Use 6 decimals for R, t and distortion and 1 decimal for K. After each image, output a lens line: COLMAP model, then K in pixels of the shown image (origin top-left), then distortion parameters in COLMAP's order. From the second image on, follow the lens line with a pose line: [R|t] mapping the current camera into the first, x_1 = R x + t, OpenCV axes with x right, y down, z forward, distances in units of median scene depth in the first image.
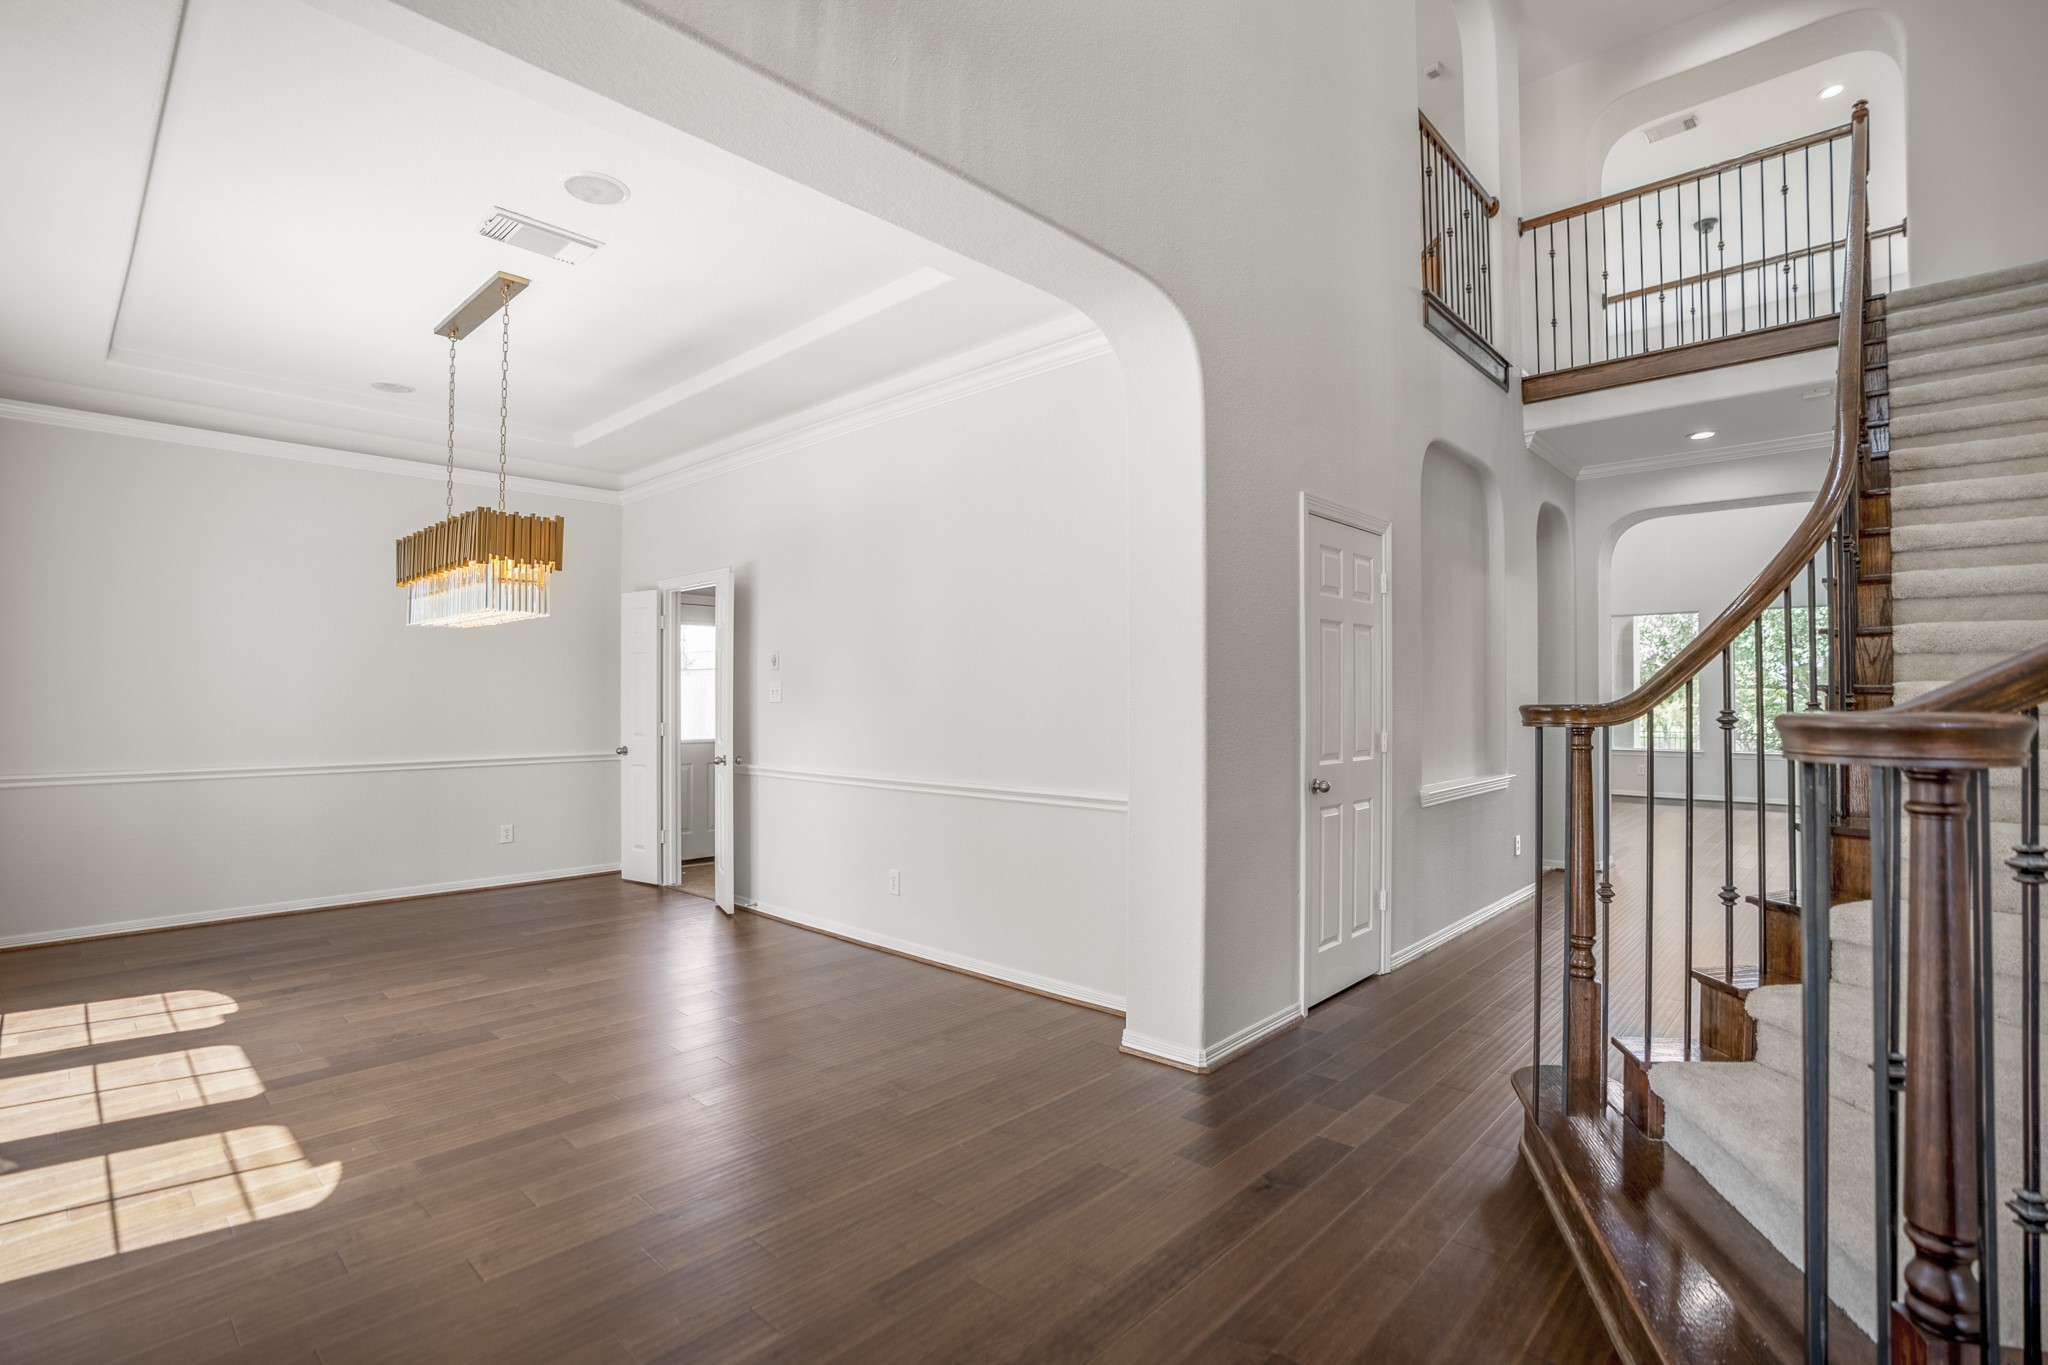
lens RADIAL K [[973.0, 0, 1025.8], [0, 973.0, 689.6], [0, 0, 1]] dist [-0.068973, 0.027916]
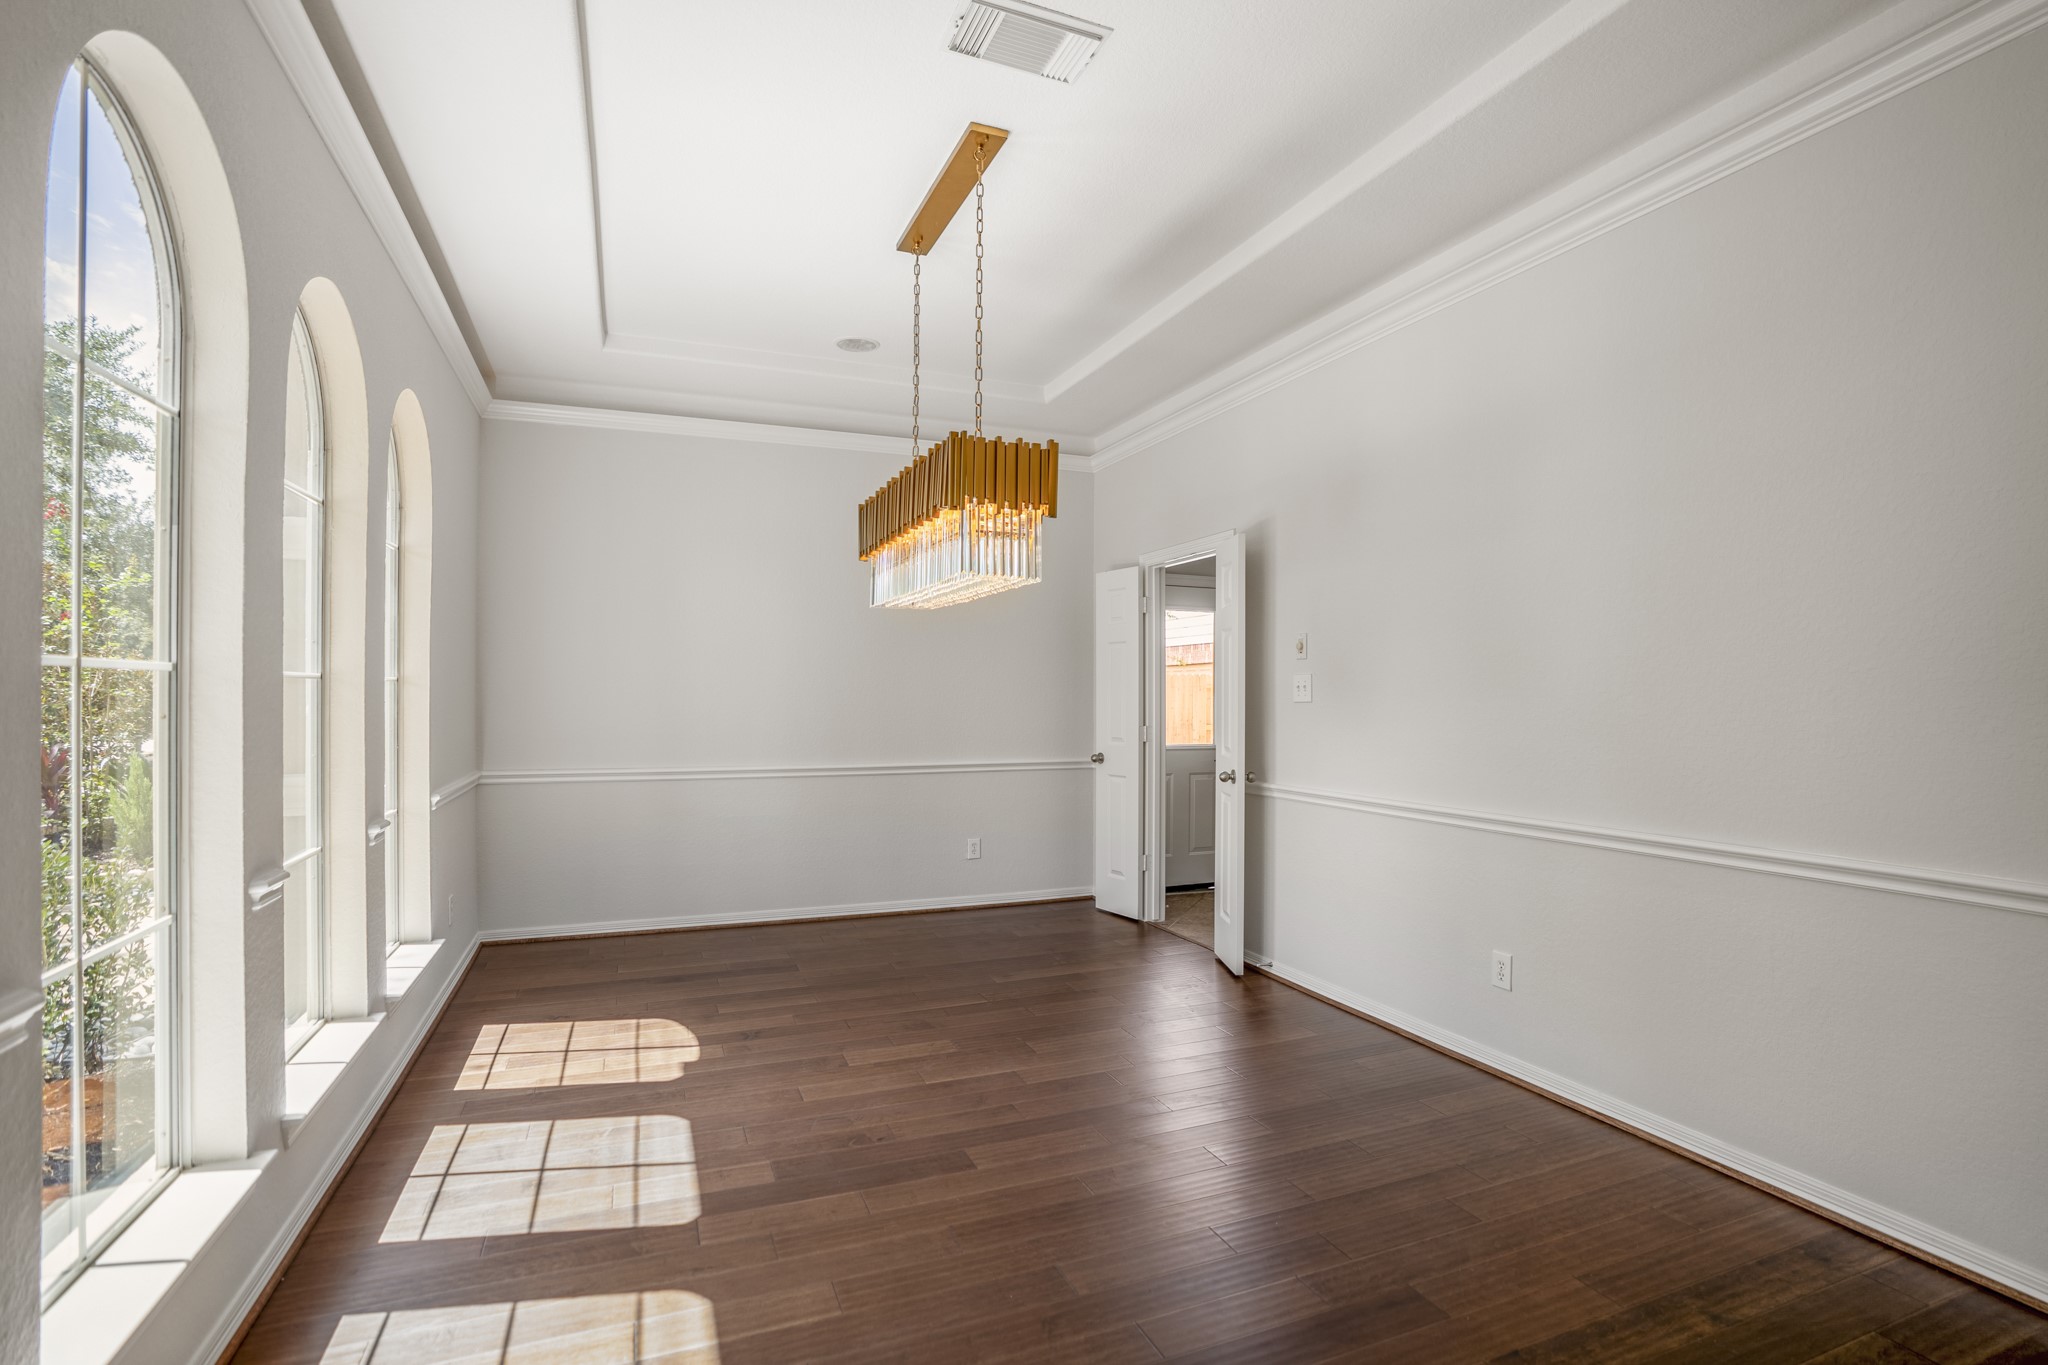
lens RADIAL K [[973.0, 0, 1025.8], [0, 973.0, 689.6], [0, 0, 1]] dist [-0.068973, 0.027916]
pose [[0.908065, -0.001360, -0.418827, -0.185412], [0.002201, 0.999996, 0.001525, 0.002604], [0.418824, -0.002306, 0.908065, 0.305536]]
